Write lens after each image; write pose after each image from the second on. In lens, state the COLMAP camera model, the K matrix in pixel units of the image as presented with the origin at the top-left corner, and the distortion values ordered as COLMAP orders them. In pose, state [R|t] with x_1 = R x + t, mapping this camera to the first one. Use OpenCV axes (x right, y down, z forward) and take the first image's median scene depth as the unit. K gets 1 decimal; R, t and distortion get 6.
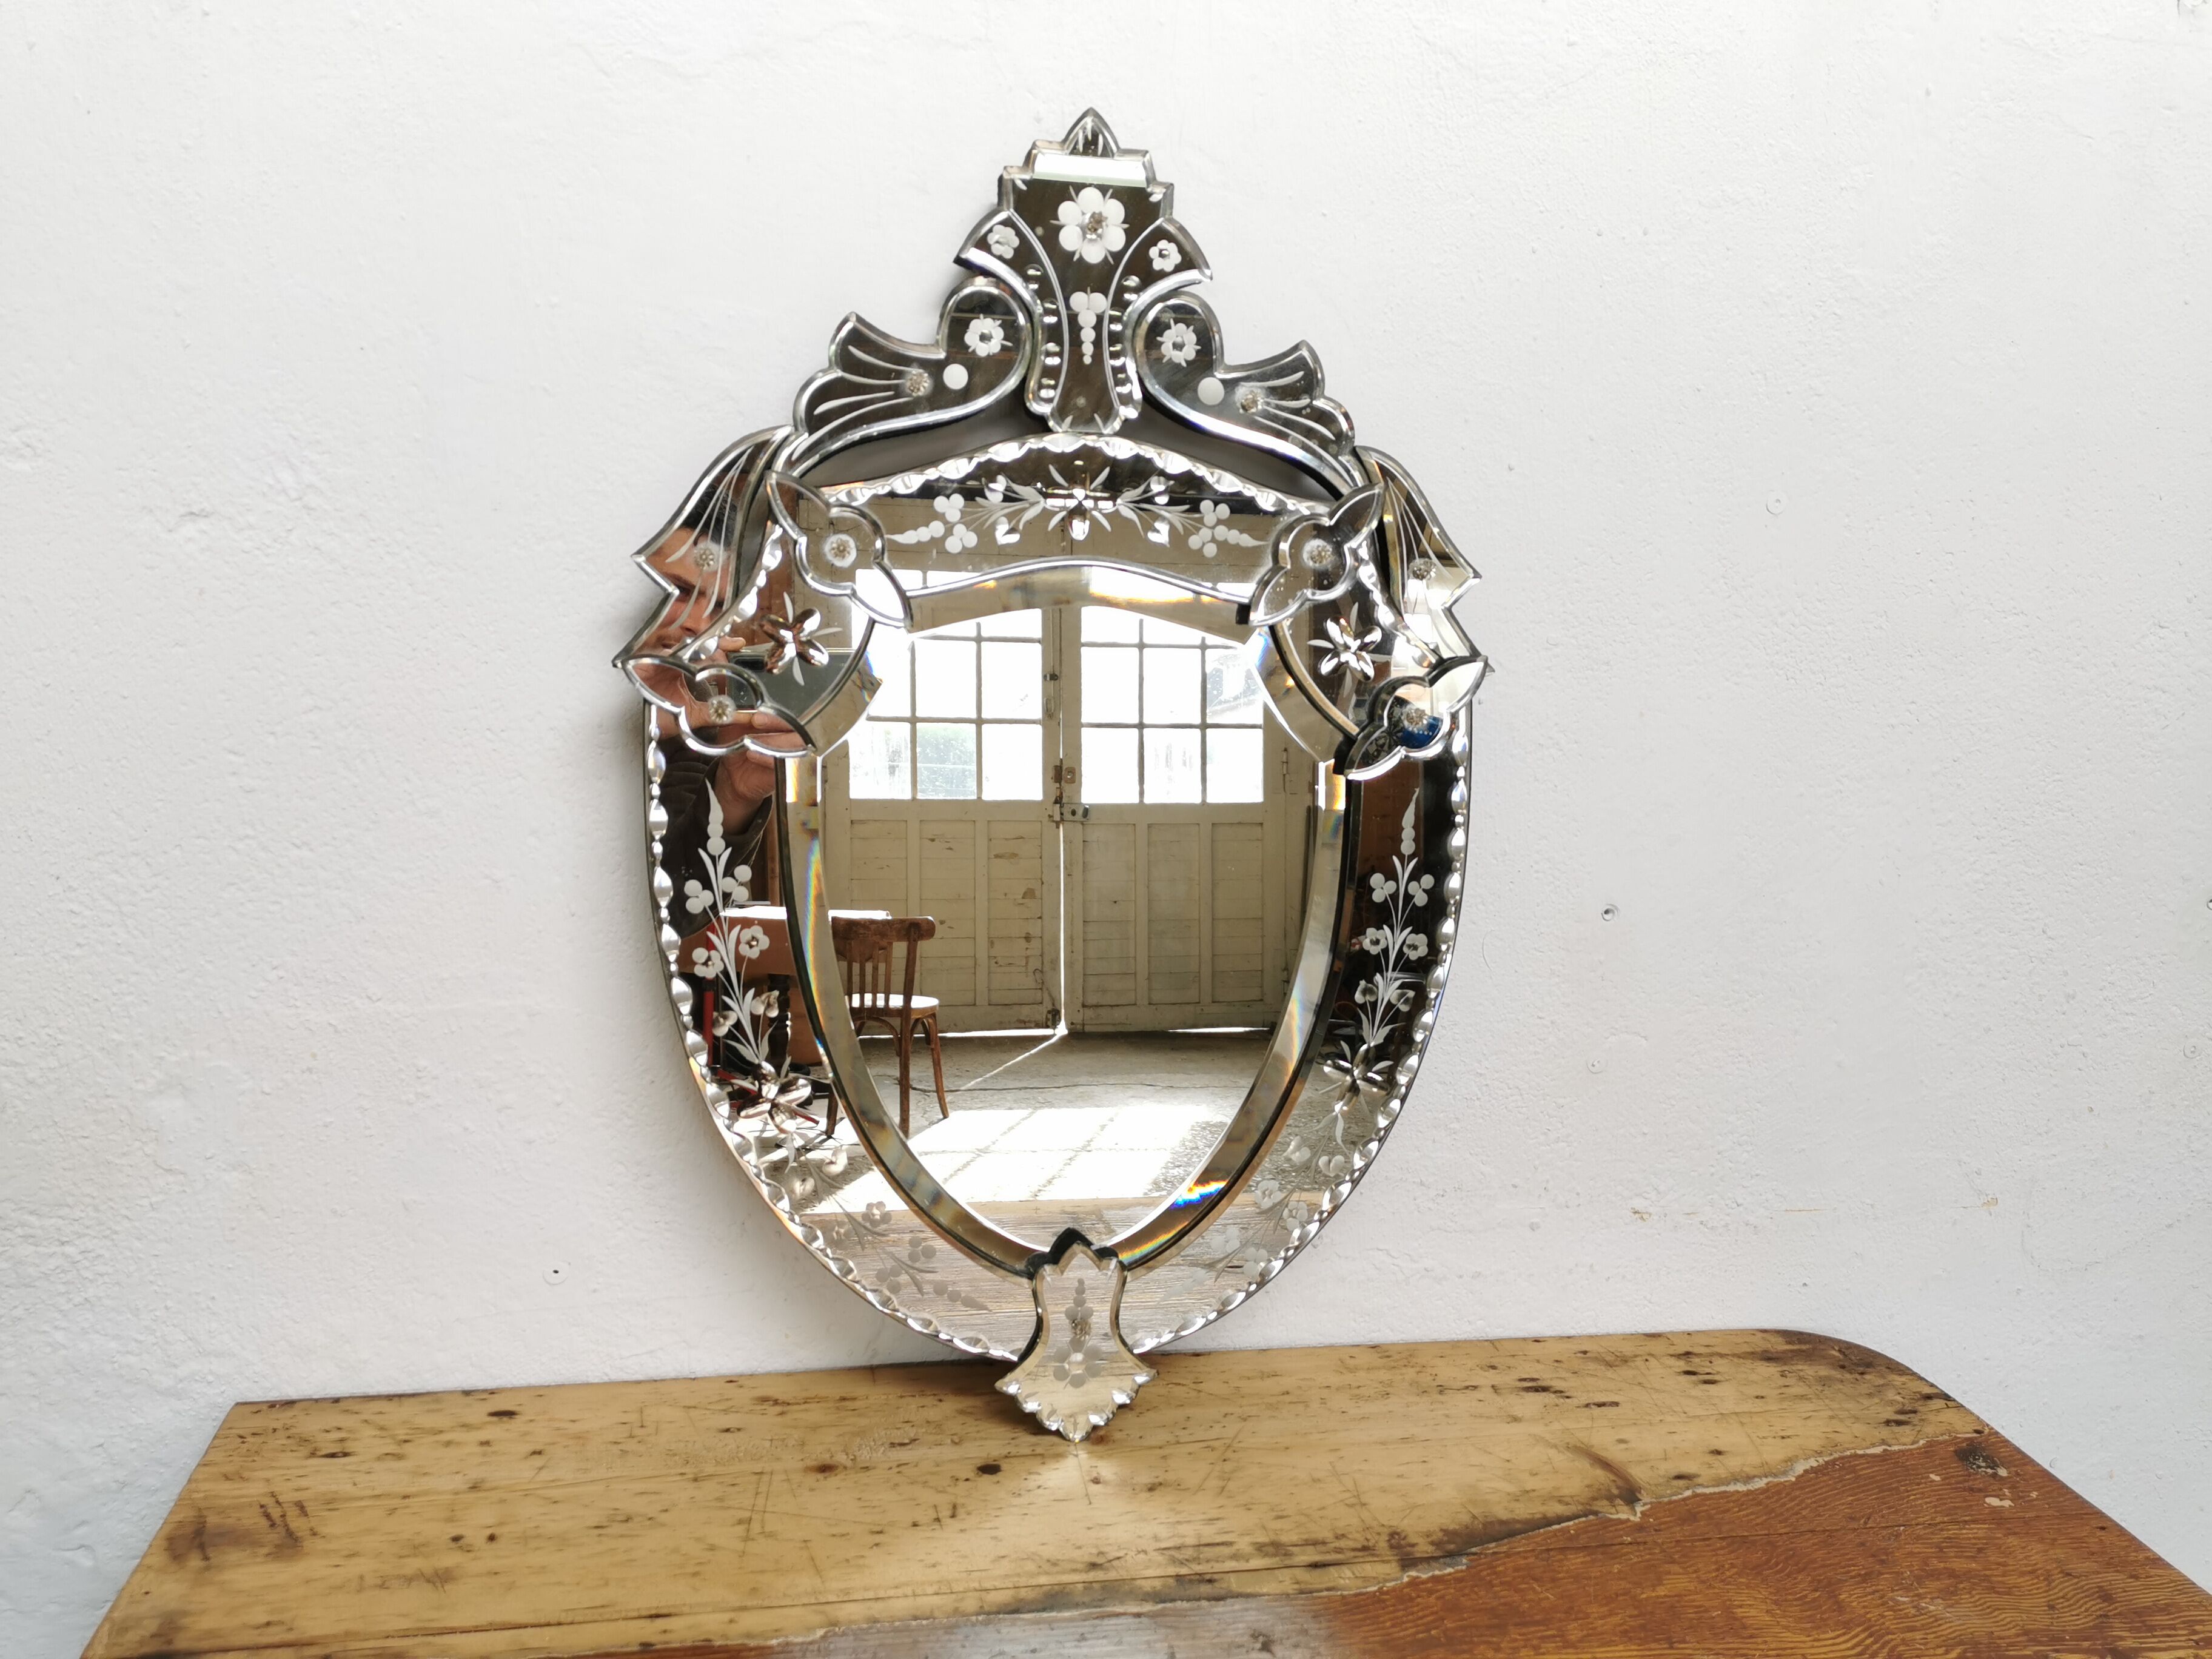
lens RADIAL K [[1702.8, 0, 1116.6], [0, 1702.8, 841.1], [0, 0, 1]] dist [0.060843, -0.052153]
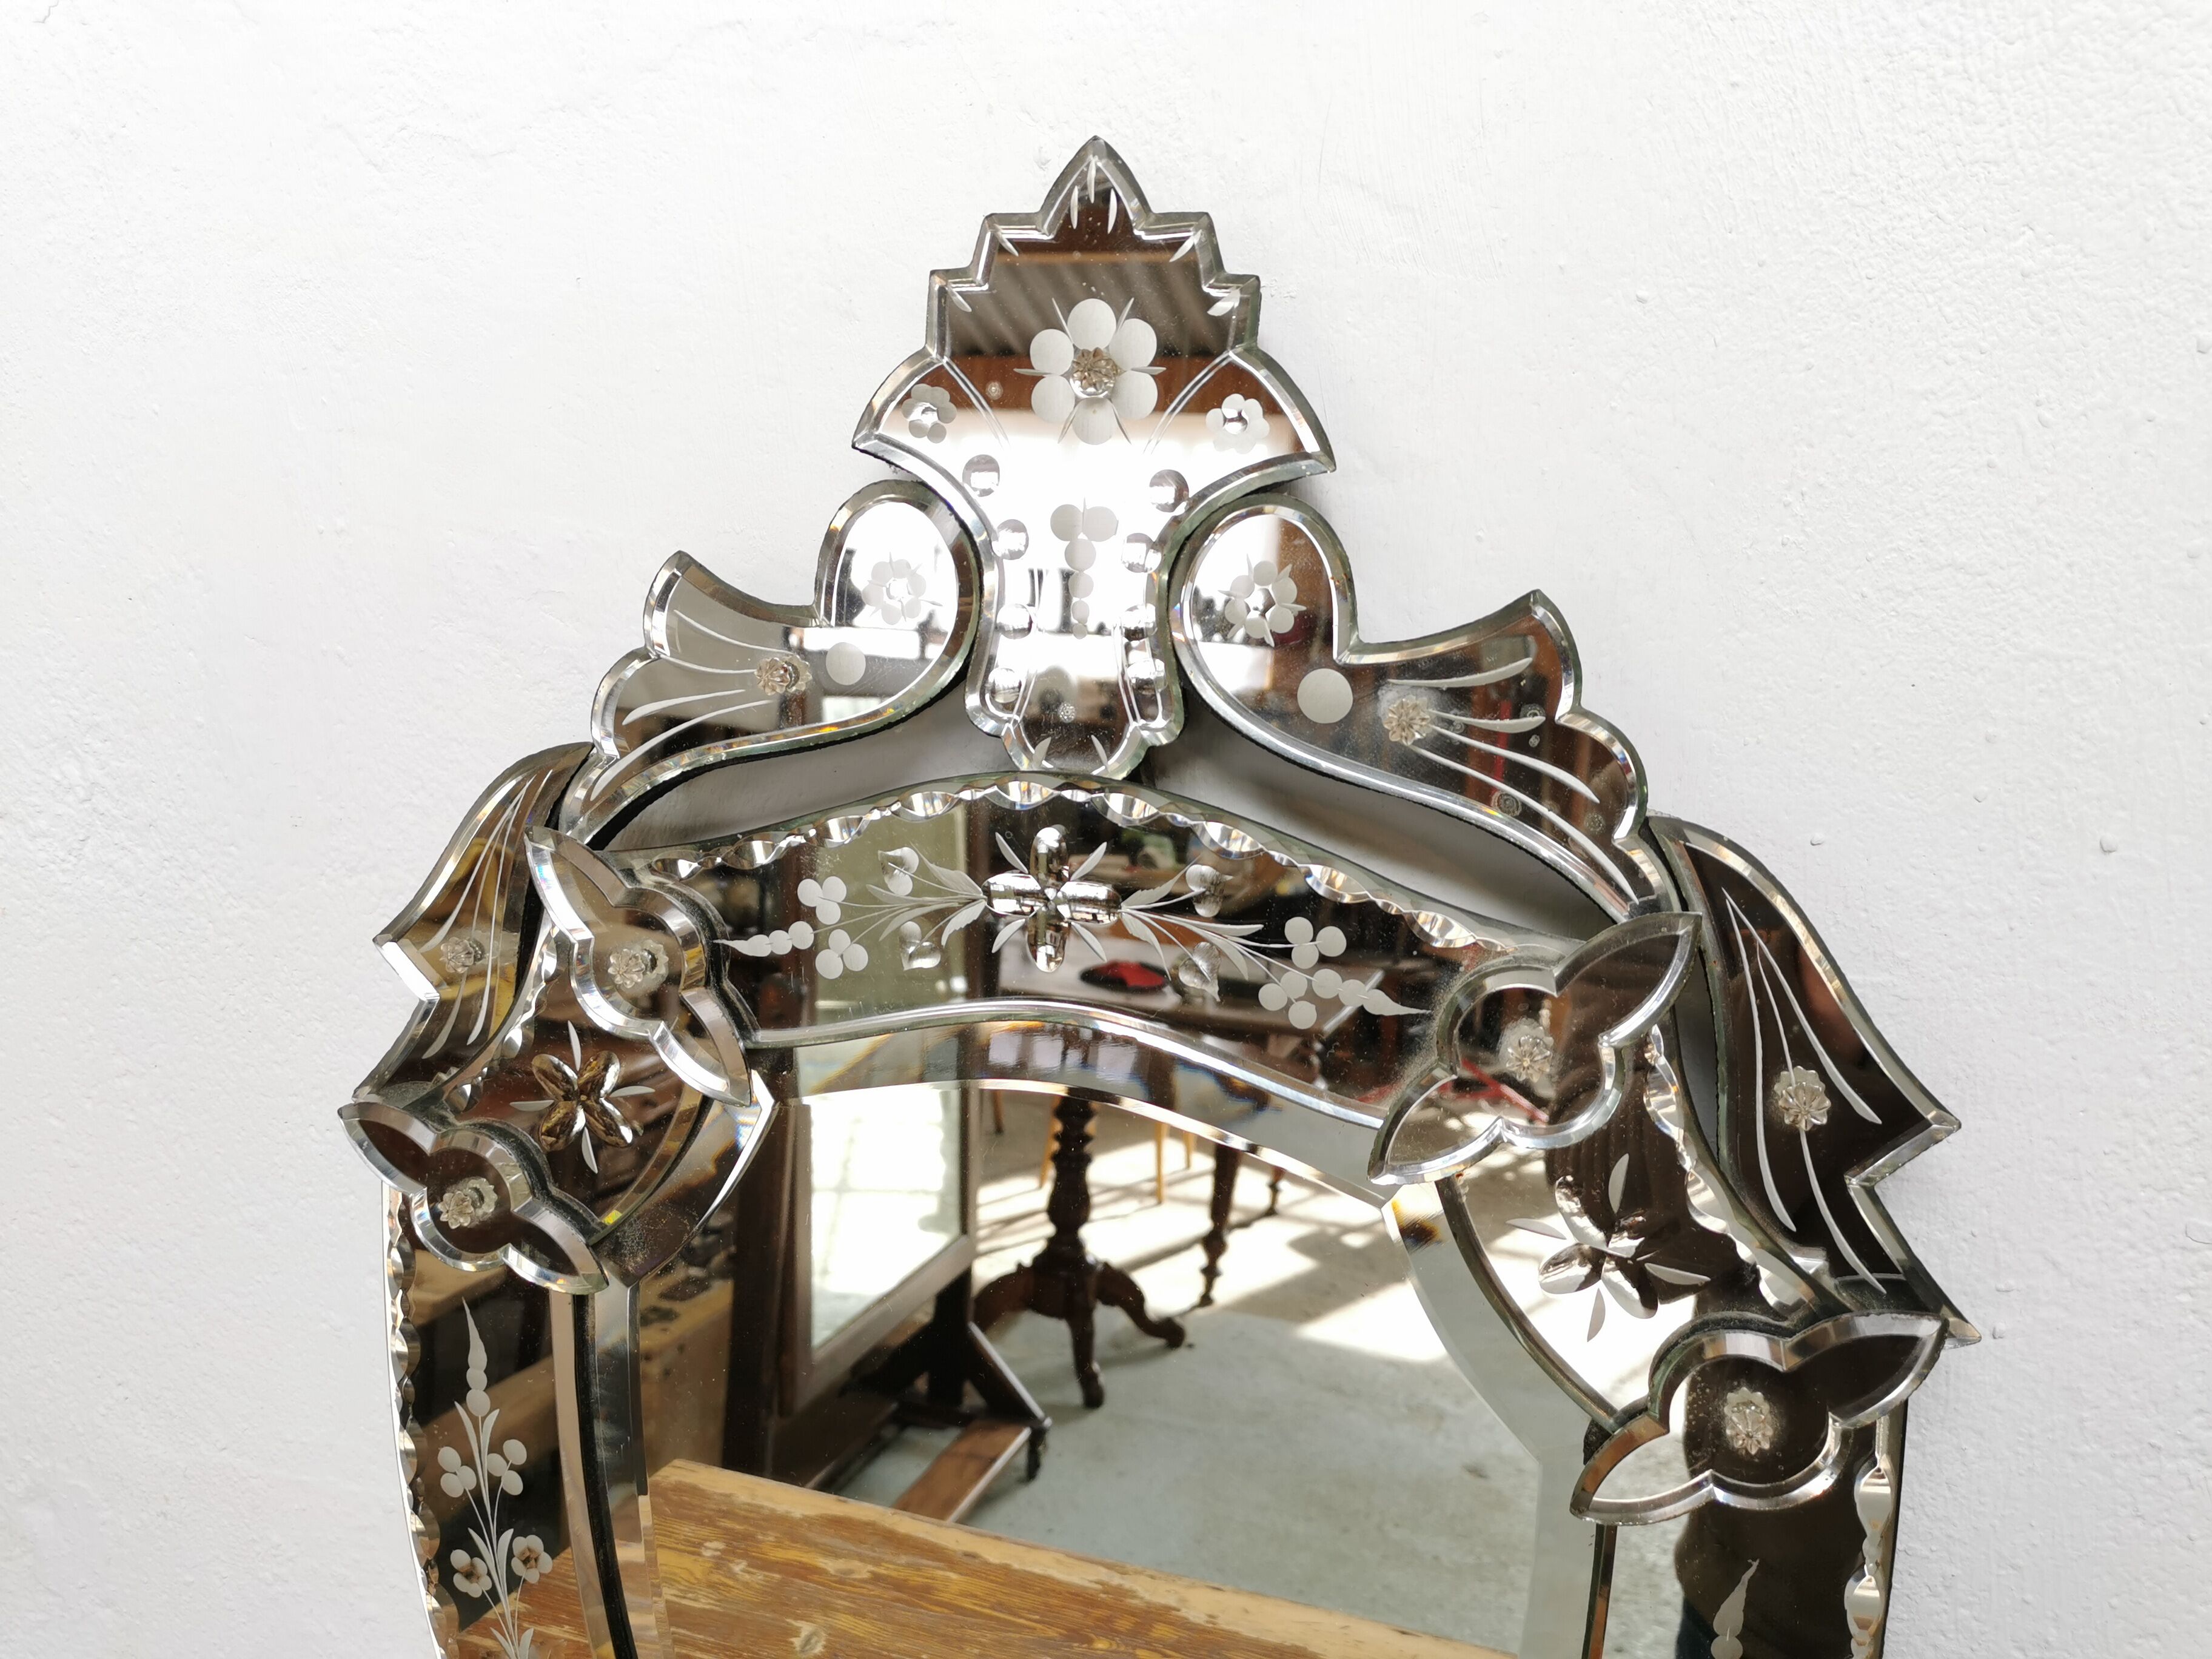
lens RADIAL K [[1702.8, 0, 1120.4], [0, 1702.8, 822.5], [0, 0, 1]] dist [0.060843, -0.052153]
pose [[0.869629, 0.097405, -0.484002, 0.244723], [-0.068181, 0.994645, 0.077667, -0.263939], [0.488975, -0.034542, 0.871614, 0.556432]]
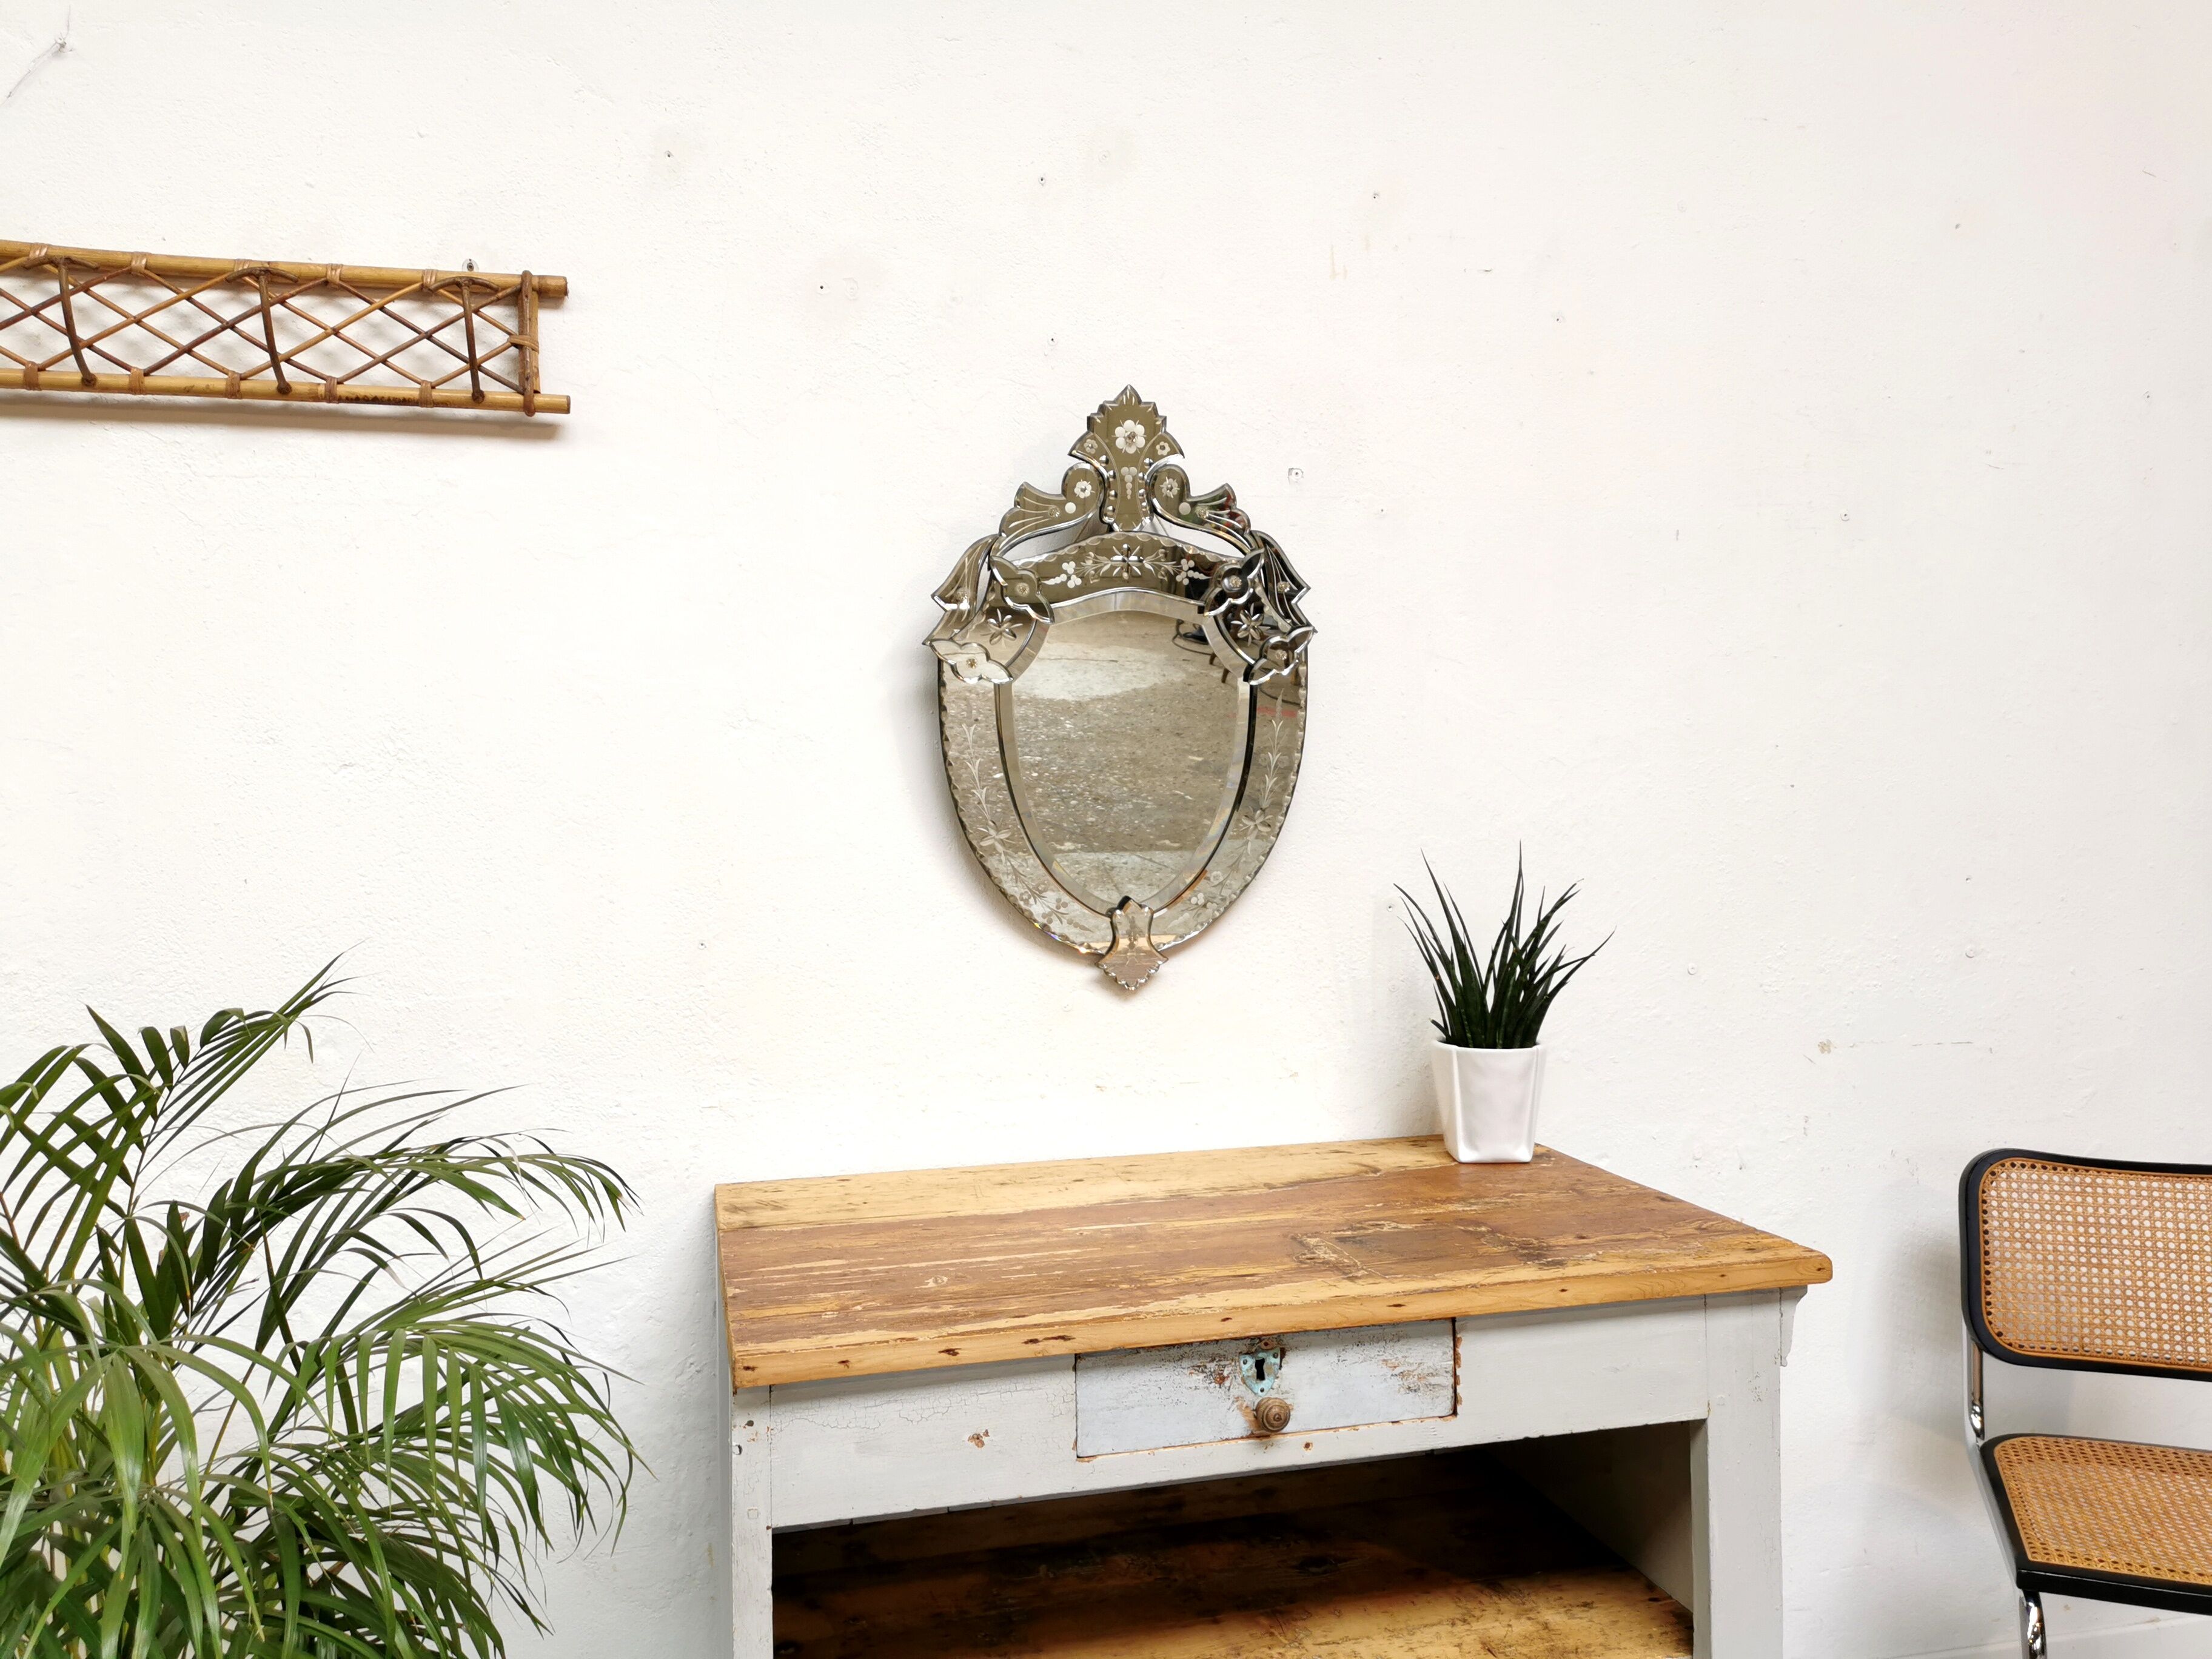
lens RADIAL K [[1702.8, 0, 1097.3], [0, 1702.8, 818.5], [0, 0, 1]] dist [0.060843, -0.052153]
pose [[0.998871, -0.027454, 0.038768, -0.152825], [0.024305, 0.996539, 0.079494, -0.045387], [-0.040816, -0.078462, 0.996081, -1.204434]]
